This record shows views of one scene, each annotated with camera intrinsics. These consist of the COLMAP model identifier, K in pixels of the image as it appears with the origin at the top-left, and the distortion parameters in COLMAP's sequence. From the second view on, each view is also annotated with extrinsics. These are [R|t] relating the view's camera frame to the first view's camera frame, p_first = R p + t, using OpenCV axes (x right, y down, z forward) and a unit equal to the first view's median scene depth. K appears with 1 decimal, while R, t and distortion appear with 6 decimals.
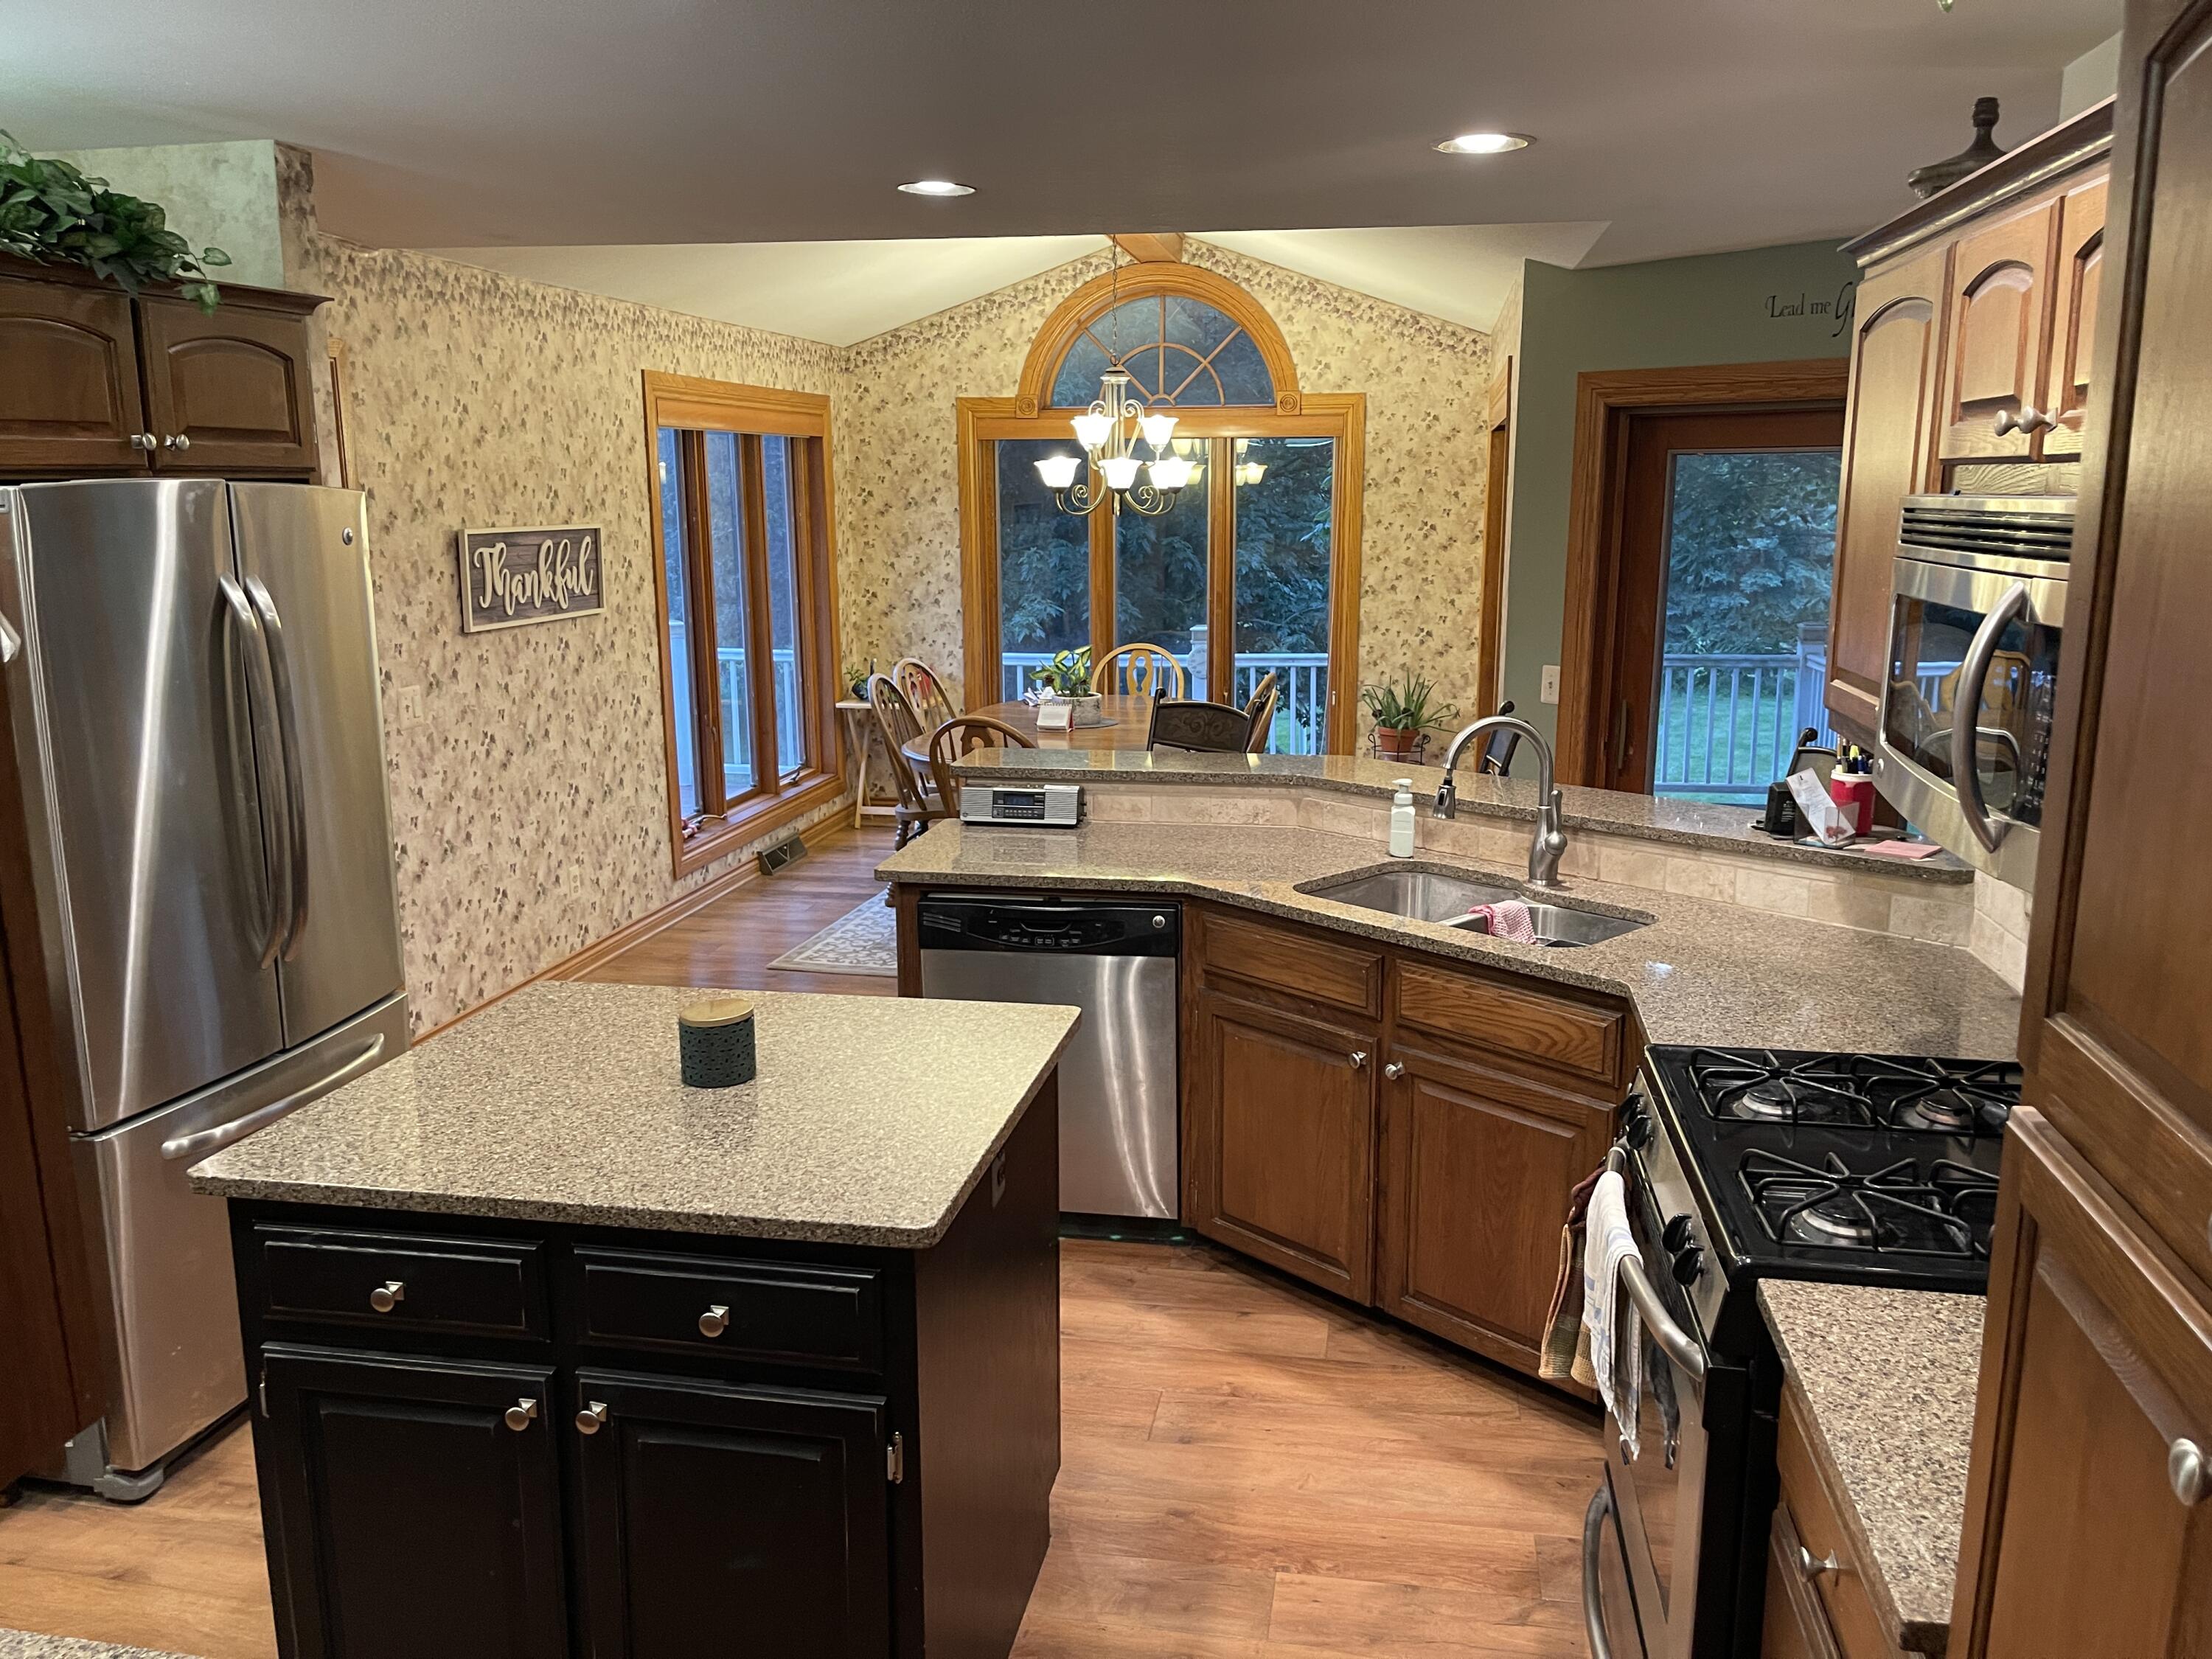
lens RADIAL K [[1672.7, 0, 1120.0], [0, 1672.7, 824.9], [0, 0, 1]] dist [0.069251, -0.084026]
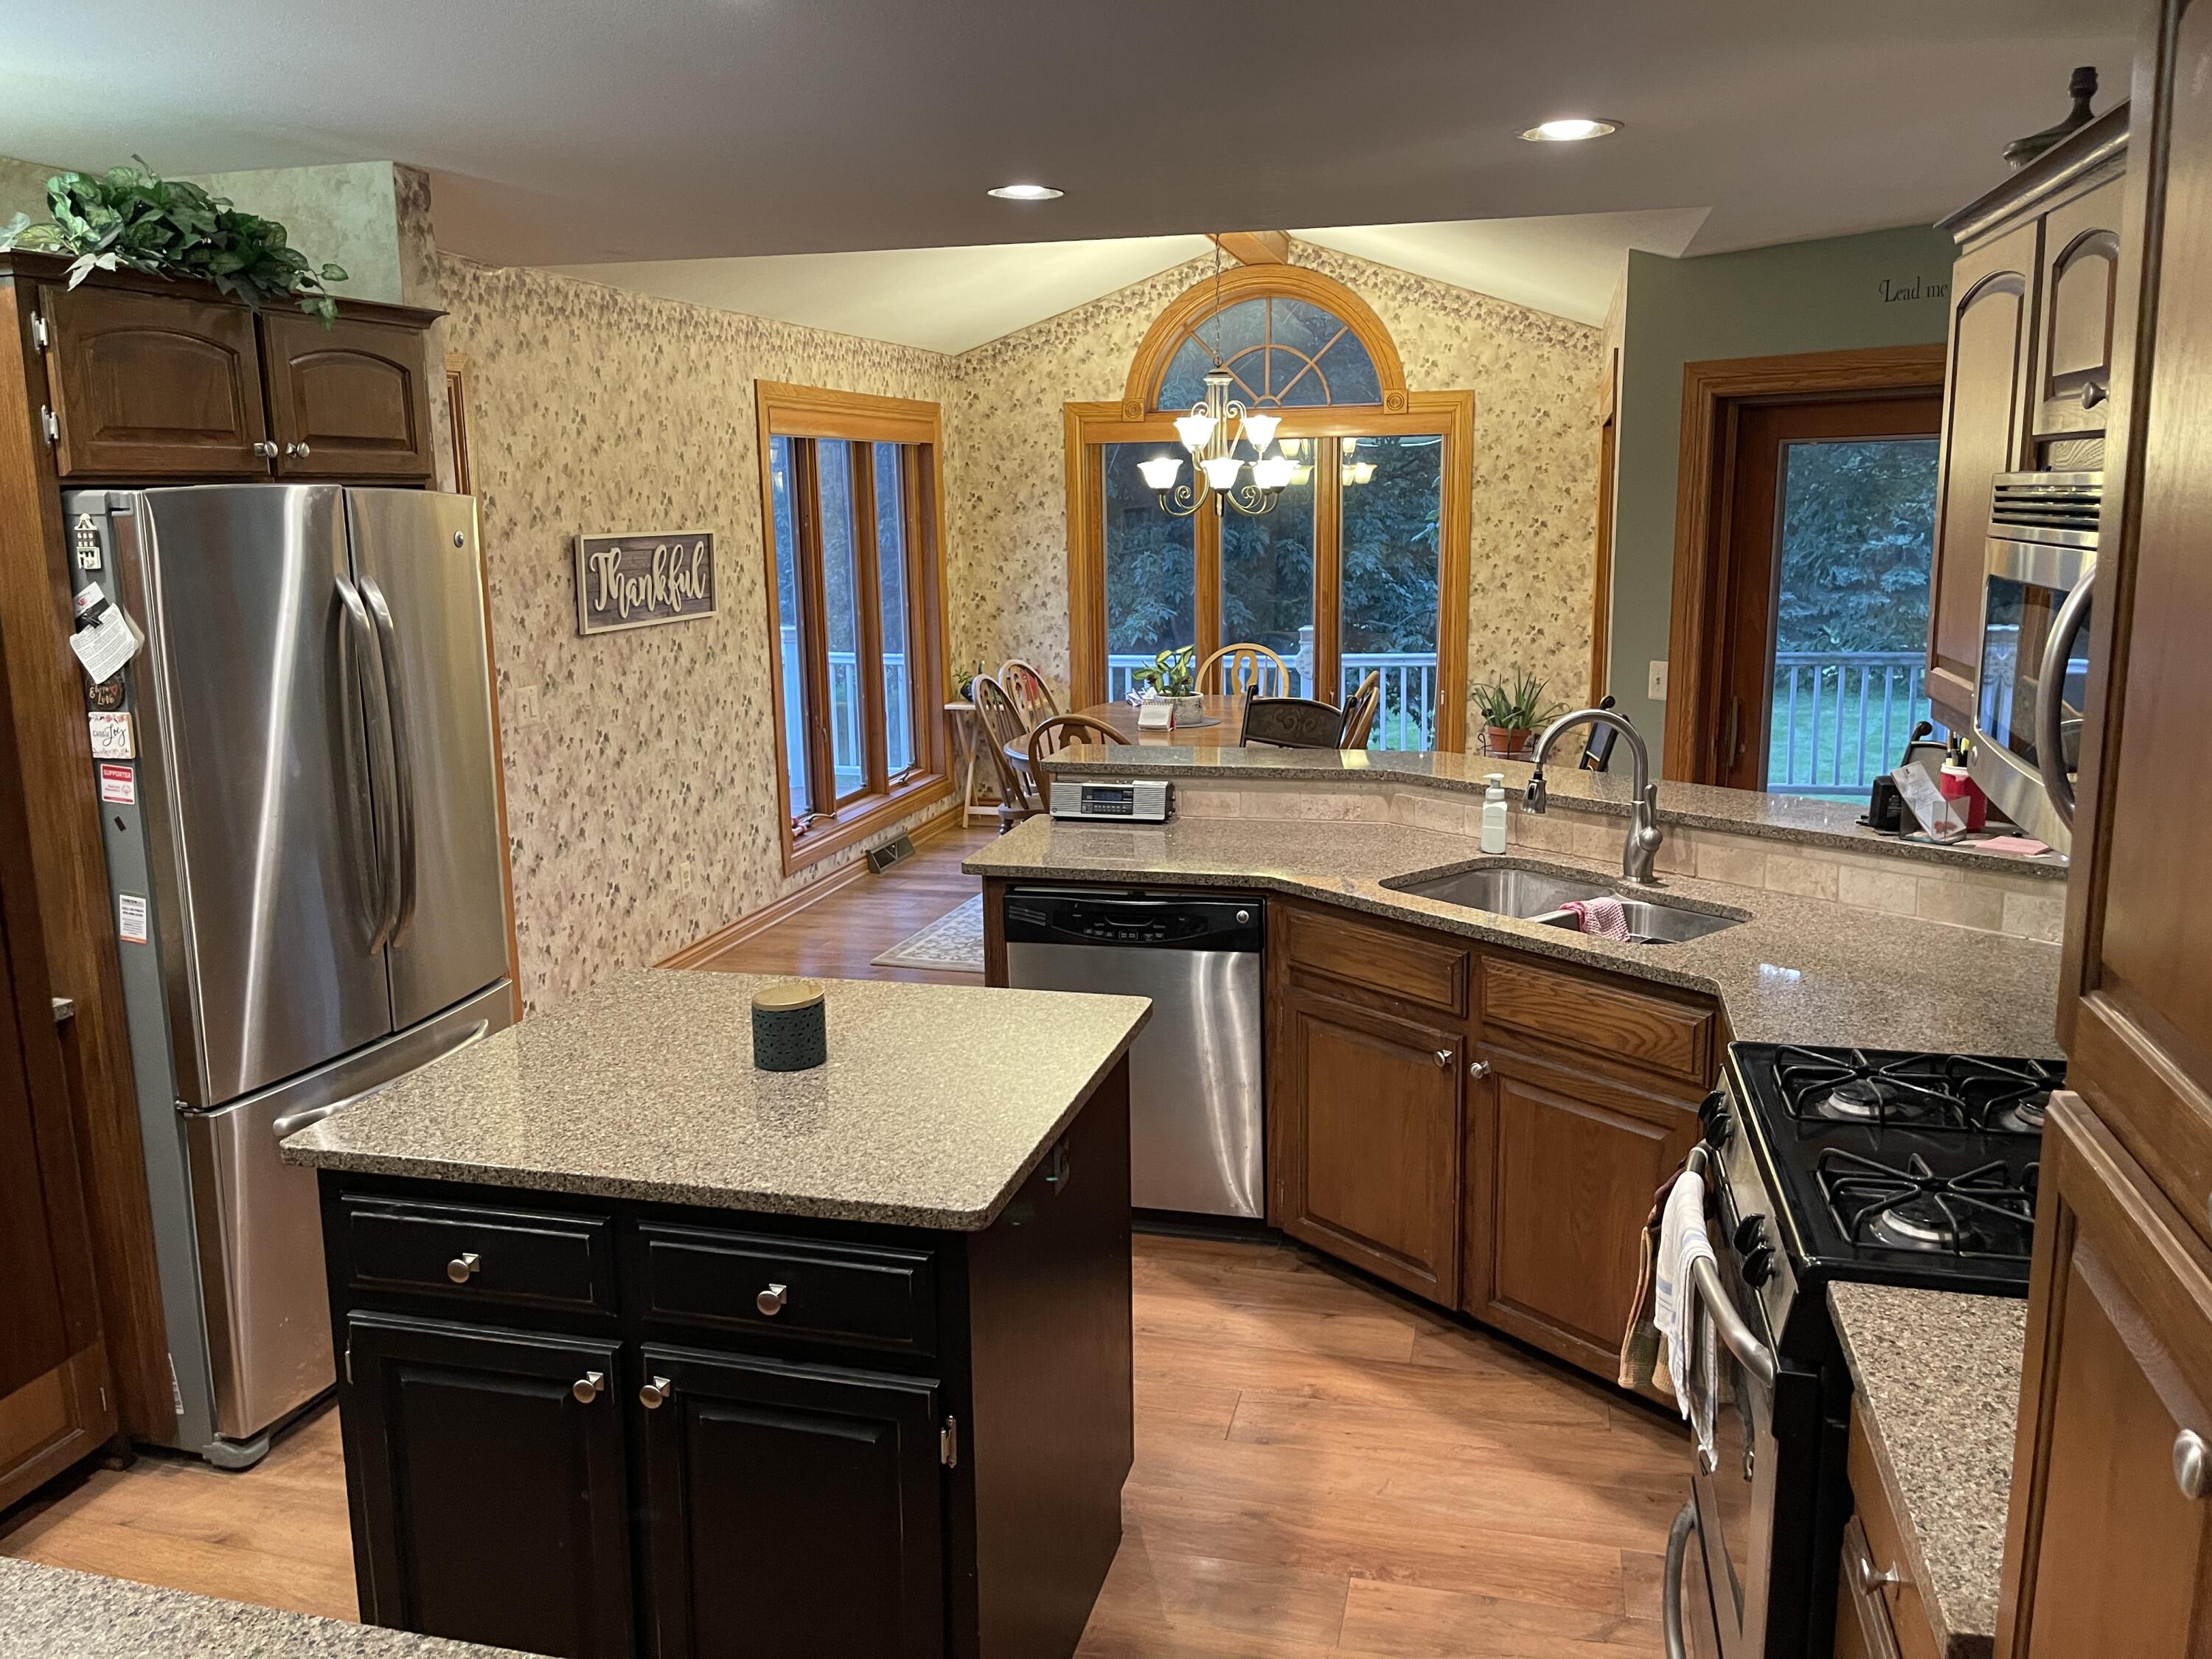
lens RADIAL K [[1672.7, 0, 1109.6], [0, 1672.7, 794.0], [0, 0, 1]] dist [0.069251, -0.084026]
pose [[0.996944, 0.001480, -0.078107, 0.014793], [-0.003156, 0.999767, -0.021342, 0.004373], [0.078057, 0.021523, 0.996717, 0.000241]]
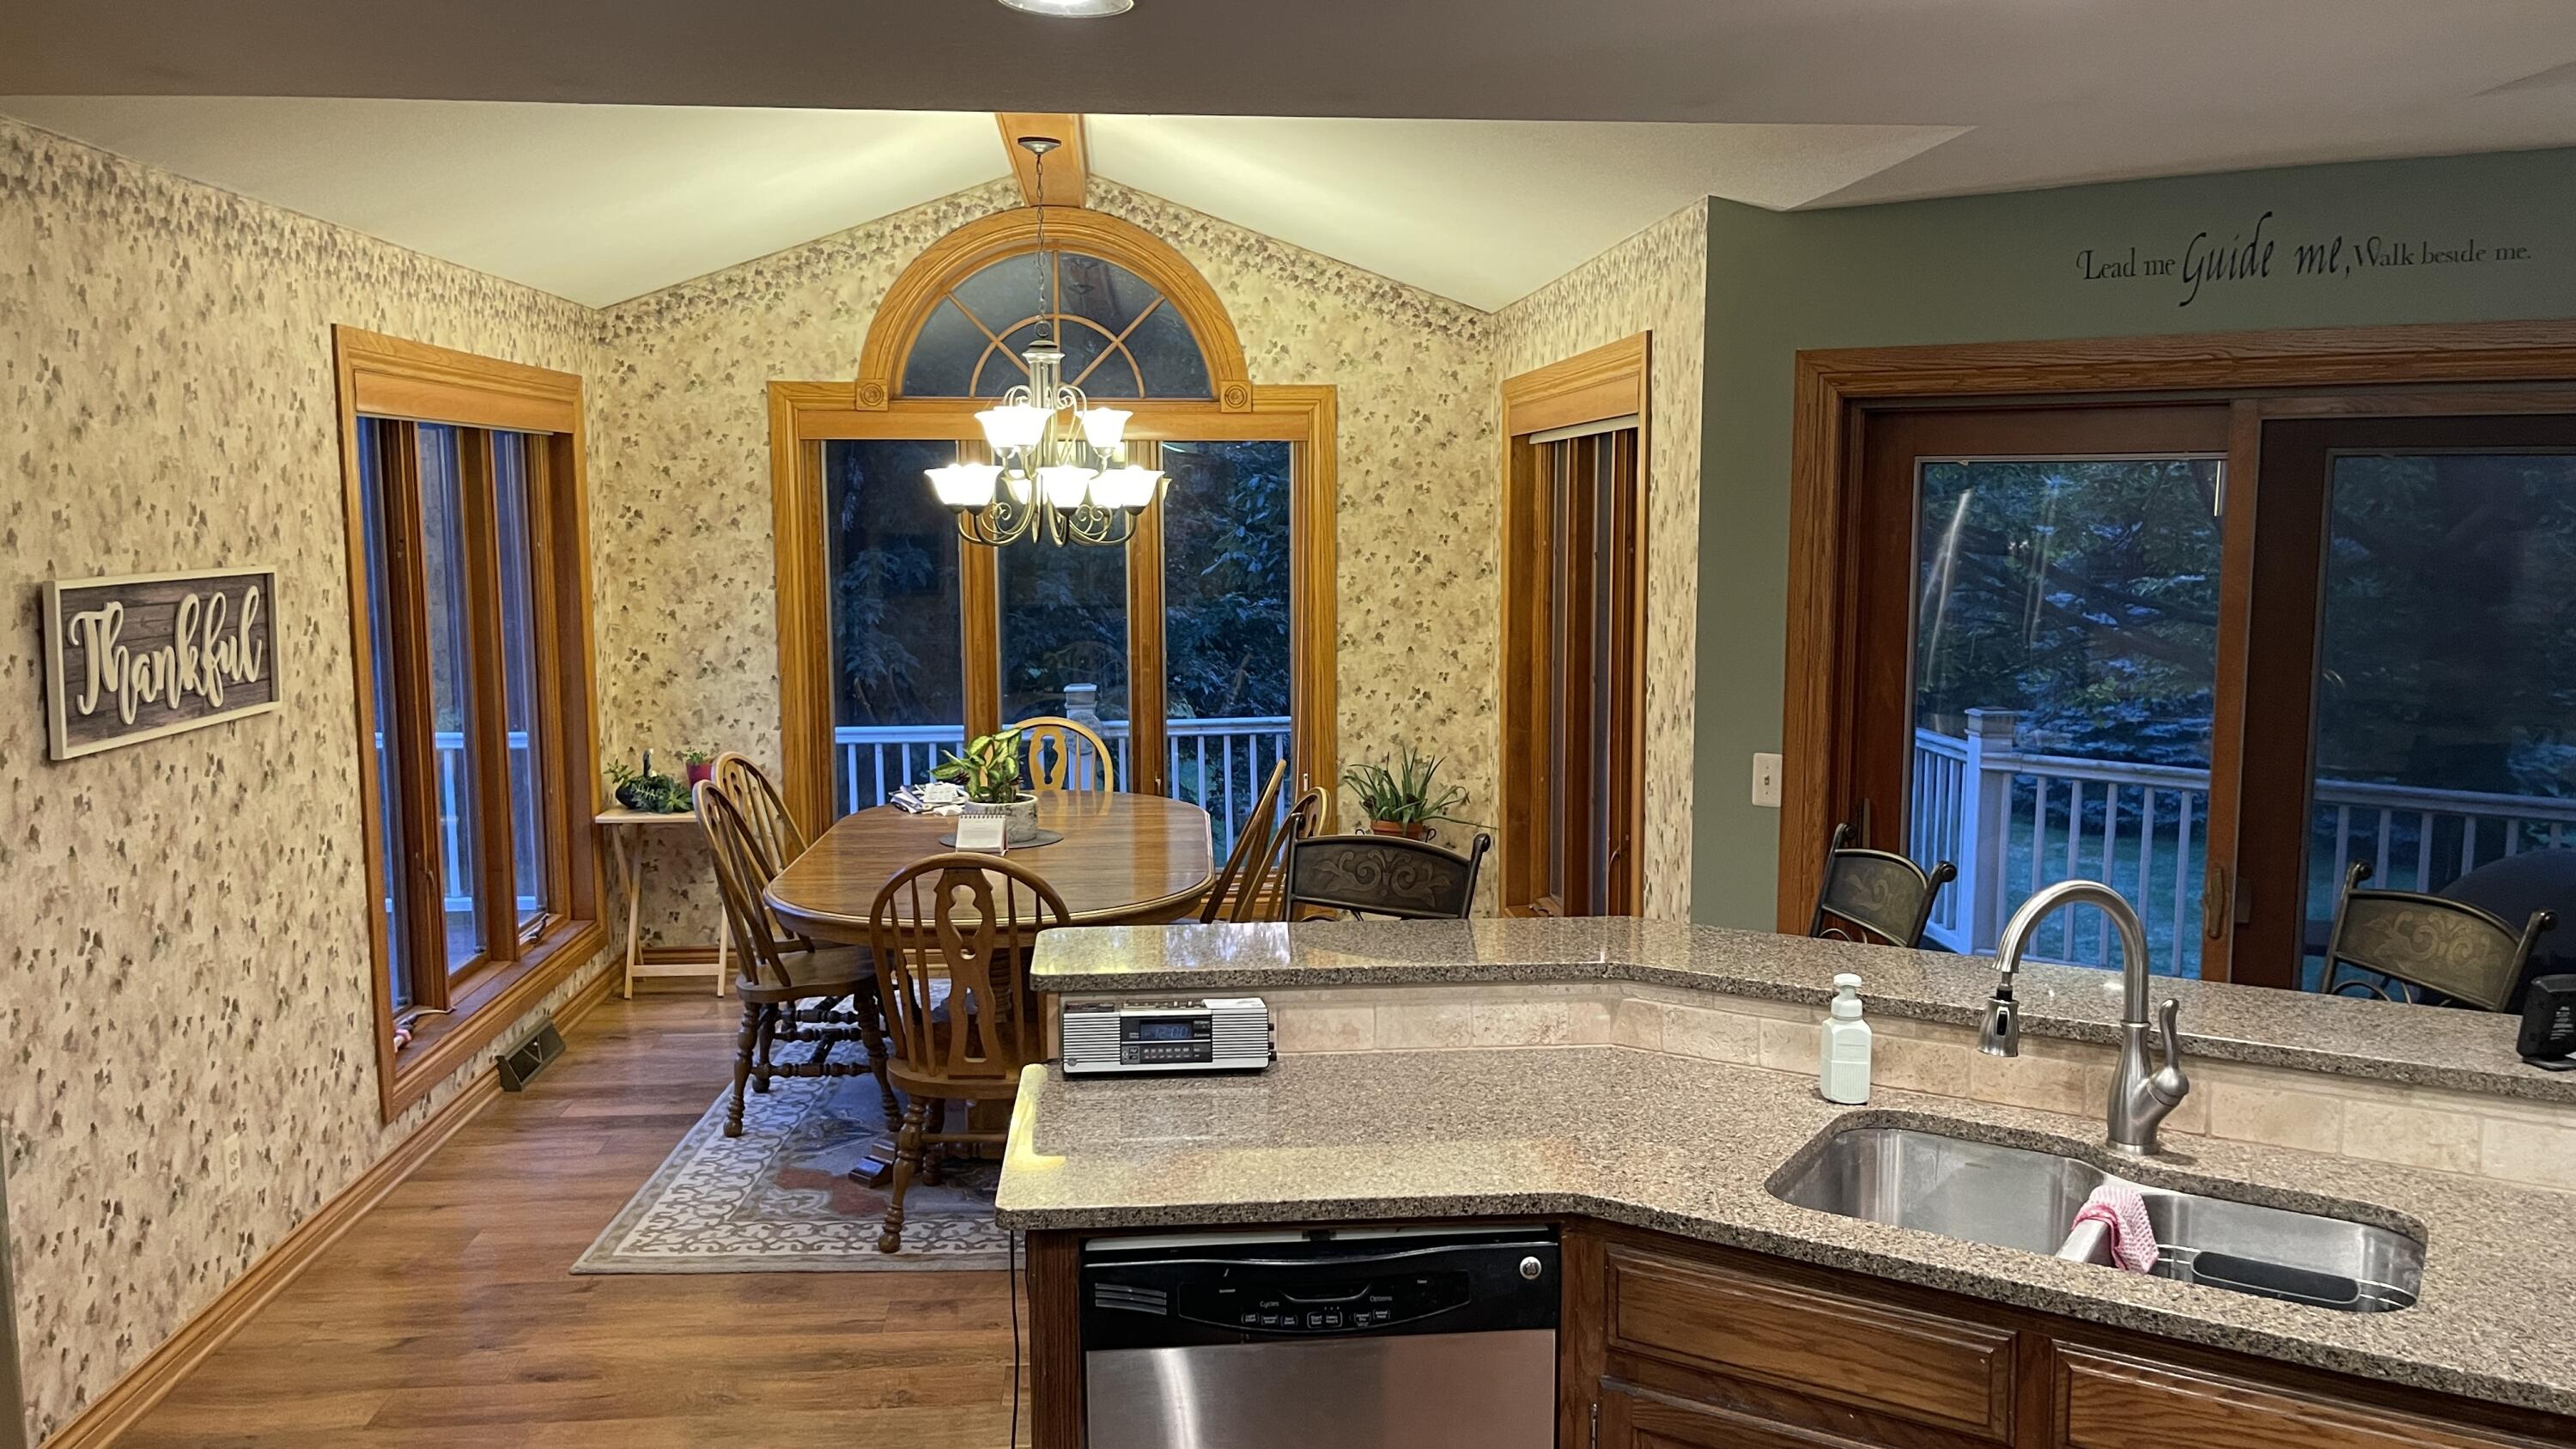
lens RADIAL K [[1948.6, 0, 1295.4], [0, 1948.6, 724.0], [0, 0, 1]] dist [0.071331, -0.091024]
pose [[0.968618, -0.028221, 0.246949, -0.142045], [0.049491, 0.995537, -0.080354, -0.050397], [-0.243579, 0.090054, 0.965691, 0.246372]]
